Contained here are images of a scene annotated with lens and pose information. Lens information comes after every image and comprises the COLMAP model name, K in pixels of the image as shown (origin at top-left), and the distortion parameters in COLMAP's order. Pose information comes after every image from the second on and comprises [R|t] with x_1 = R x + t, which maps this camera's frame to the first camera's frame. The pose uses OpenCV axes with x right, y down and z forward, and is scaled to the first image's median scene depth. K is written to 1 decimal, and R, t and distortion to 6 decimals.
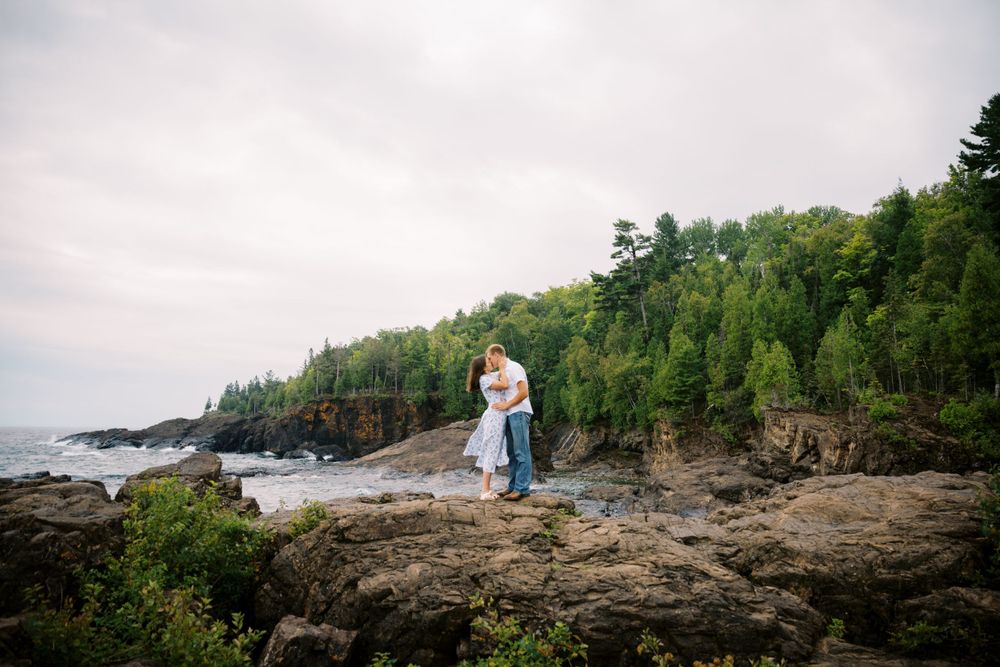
lens RADIAL K [[693.0, 0, 513.4], [0, 693.0, 332.7], [0, 0, 1]] dist [-0.142514, 0.096249]
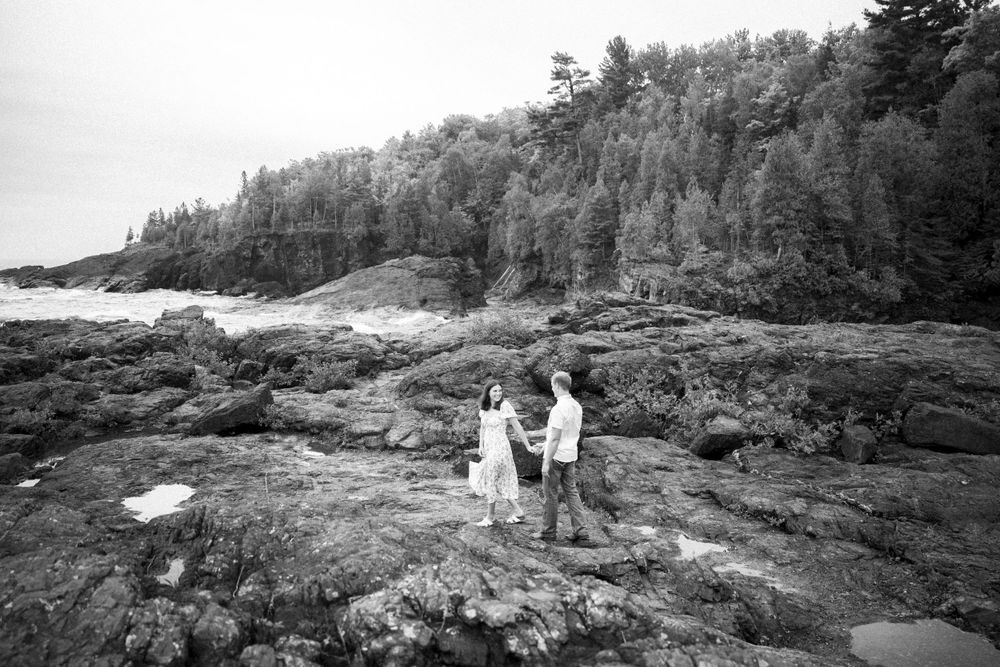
lens RADIAL K [[774.0, 0, 498.5], [0, 774.0, 316.8], [0, 0, 1]] dist [-0.062673, 0.003323]
pose [[0.999615, -0.001670, 0.027680, 0.029590], [-0.004236, 0.977274, 0.211940, -0.021705], [-0.027405, -0.211976, 0.976891, -0.098278]]
